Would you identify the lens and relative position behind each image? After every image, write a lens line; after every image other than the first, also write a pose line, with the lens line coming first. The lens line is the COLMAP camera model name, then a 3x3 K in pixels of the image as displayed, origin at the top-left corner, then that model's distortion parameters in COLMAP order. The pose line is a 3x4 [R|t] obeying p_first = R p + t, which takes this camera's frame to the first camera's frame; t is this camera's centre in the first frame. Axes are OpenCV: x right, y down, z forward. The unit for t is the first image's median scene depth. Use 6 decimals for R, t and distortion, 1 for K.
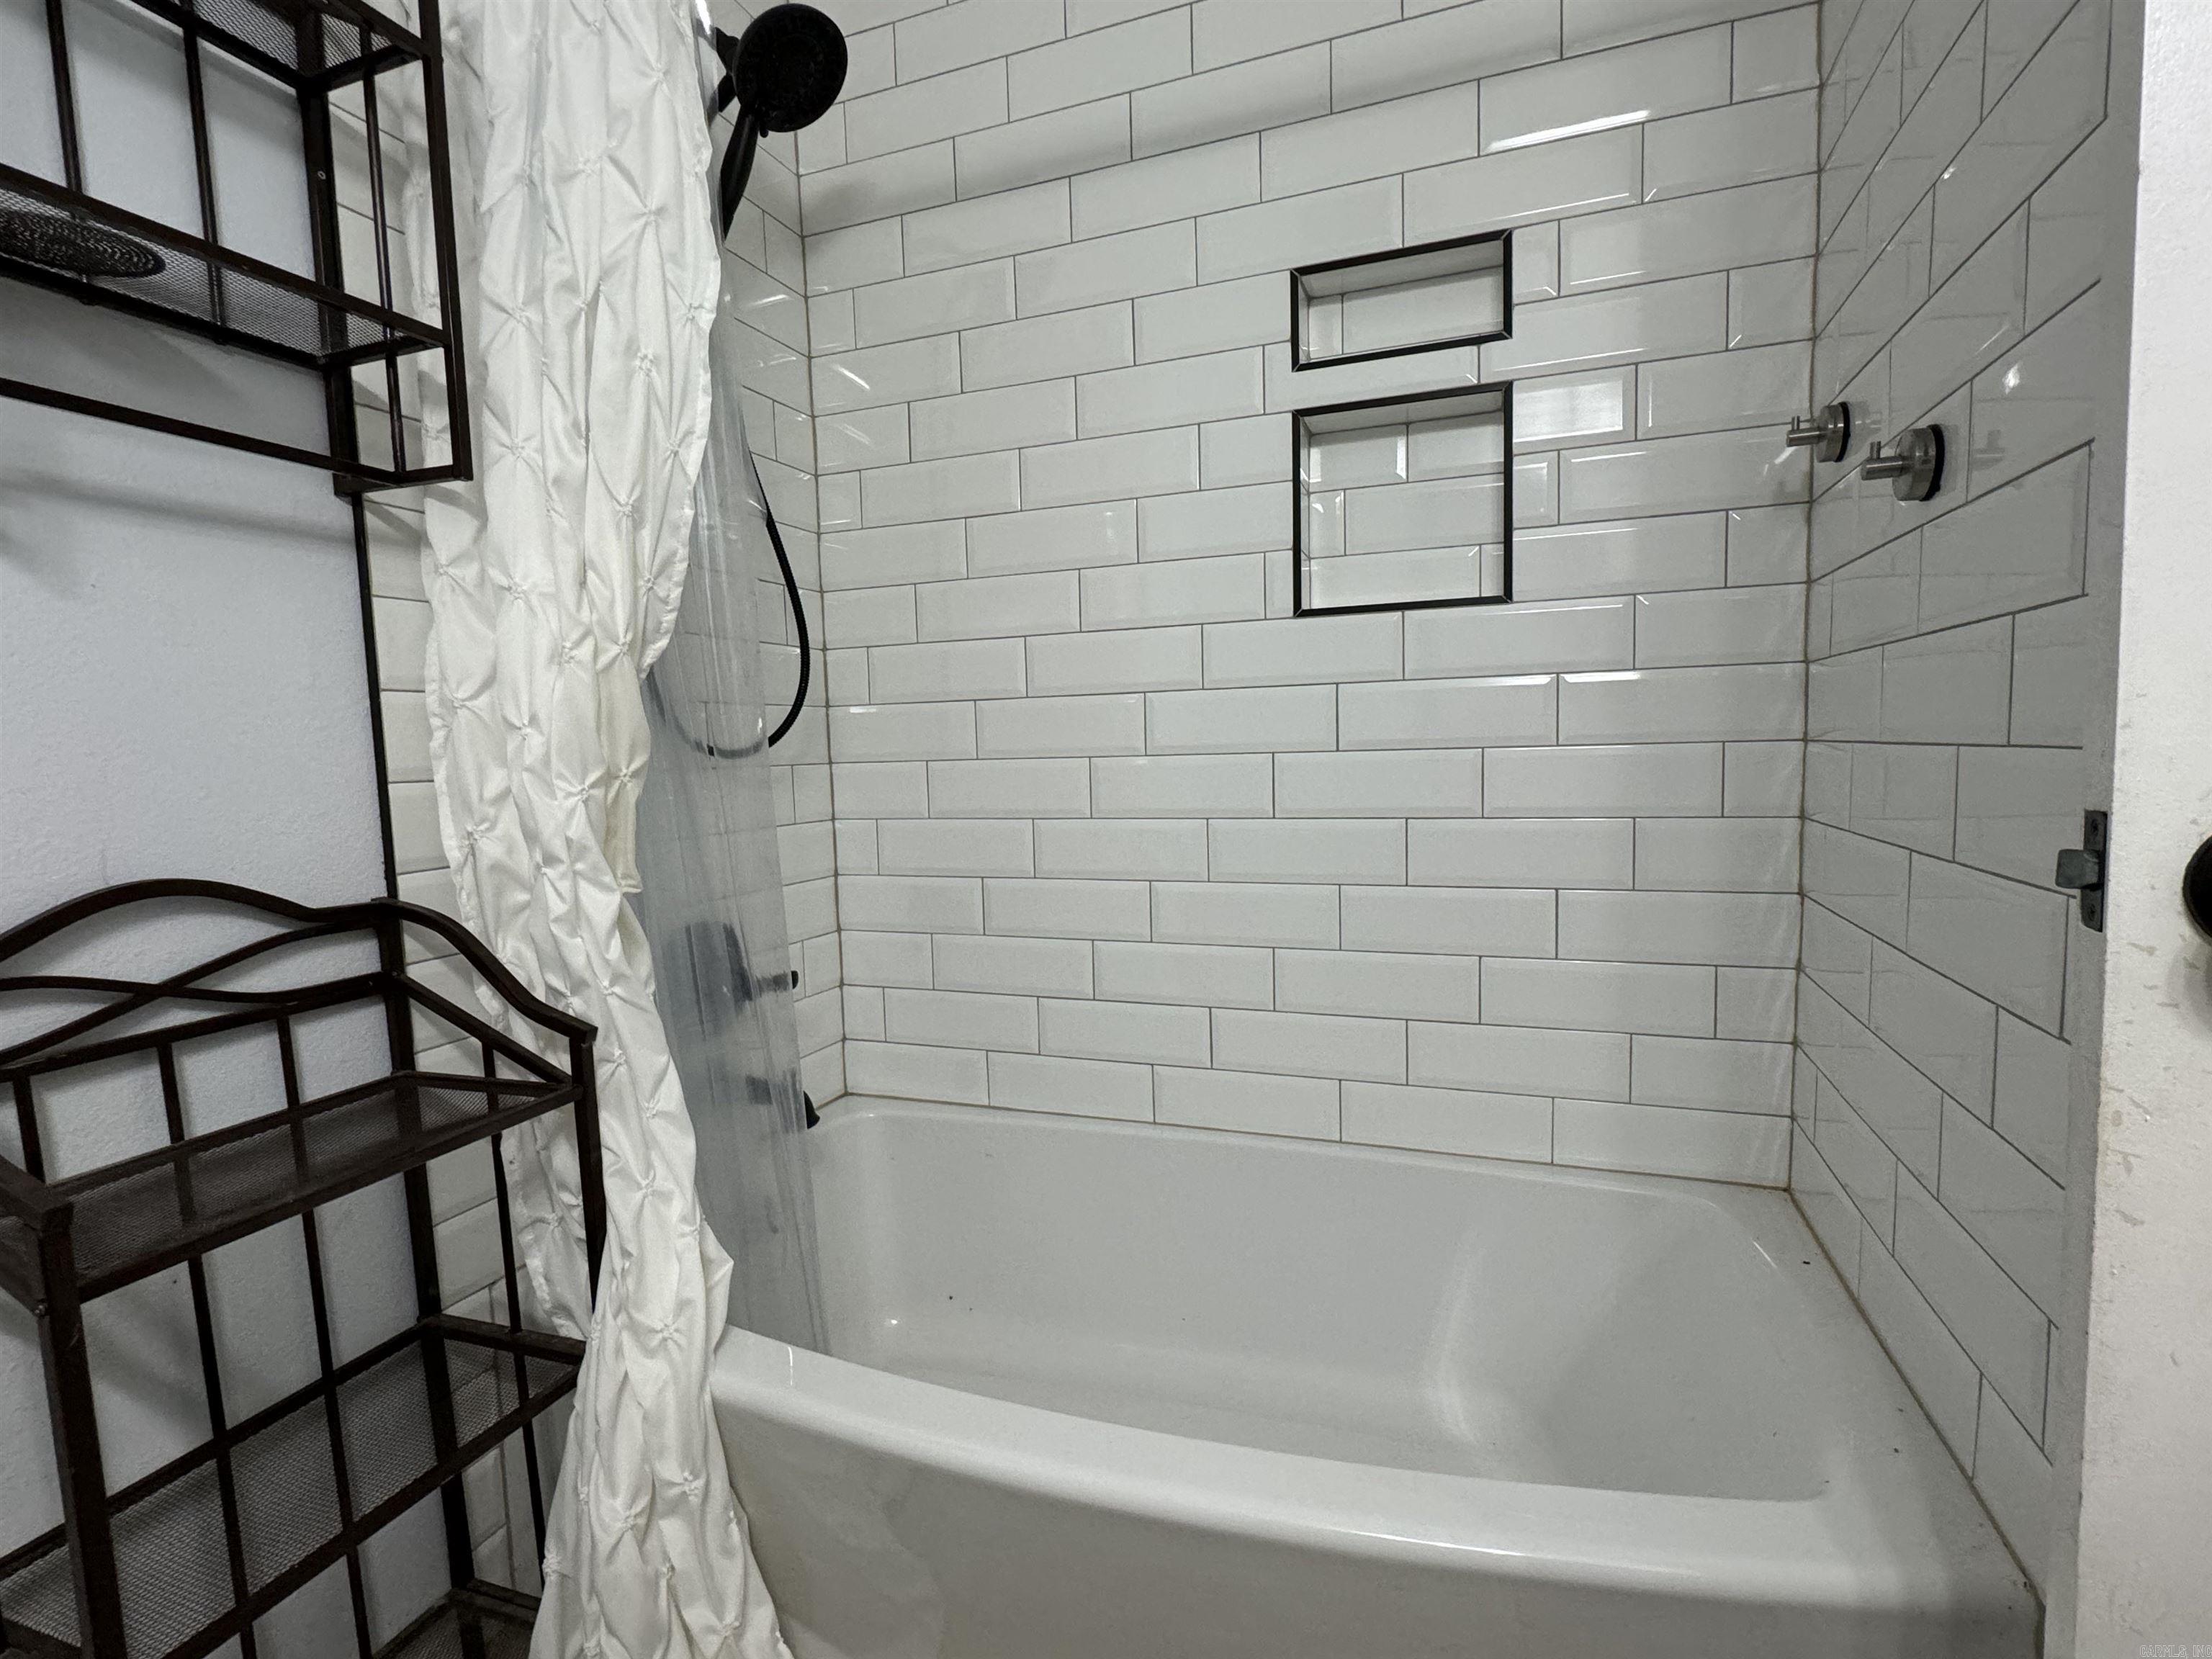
lens RADIAL K [[1063.2, 0, 1110.0], [0, 1063.2, 844.7], [0, 0, 1]] dist [0.001048, -0.000312]
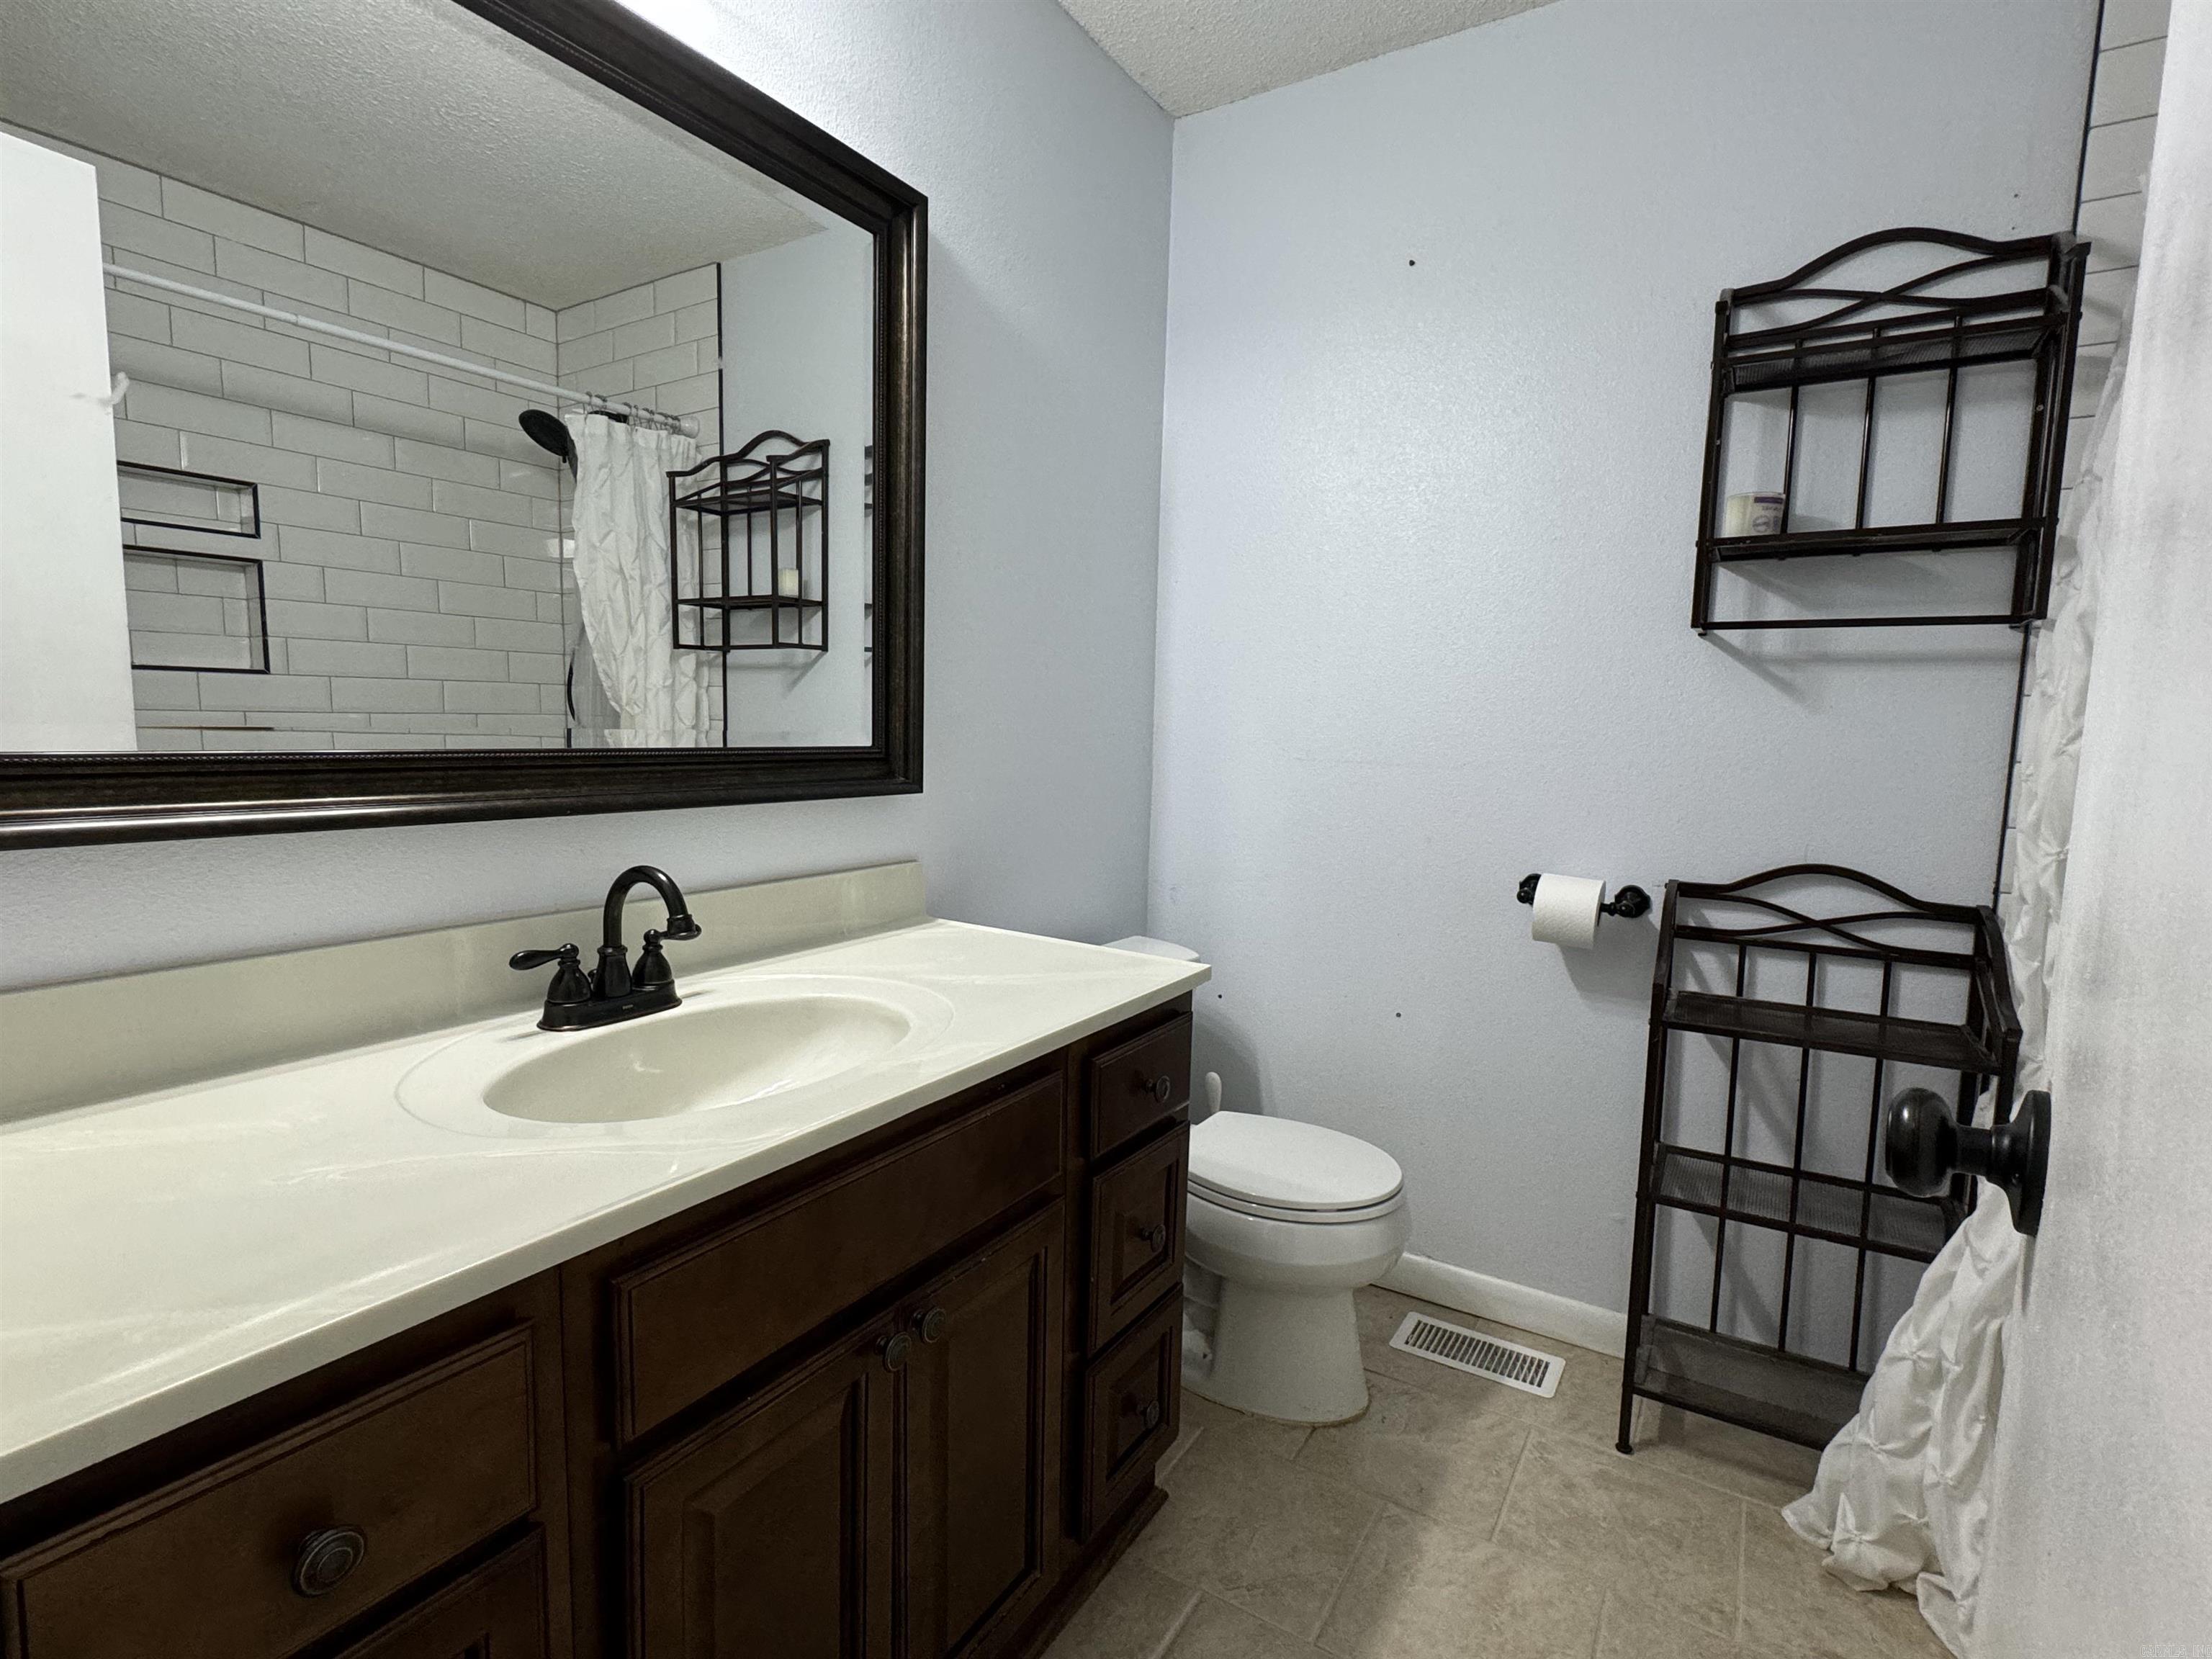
lens RADIAL K [[1063.2, 0, 1105.8], [0, 1063.2, 828.3], [0, 0, 1]] dist [0.001048, -0.000312]
pose [[-0.201749, 0.128841, -0.970926, 1.109525], [-0.103040, 0.983017, 0.151857, -0.176129], [0.974002, 0.130681, -0.185047, 0.112535]]
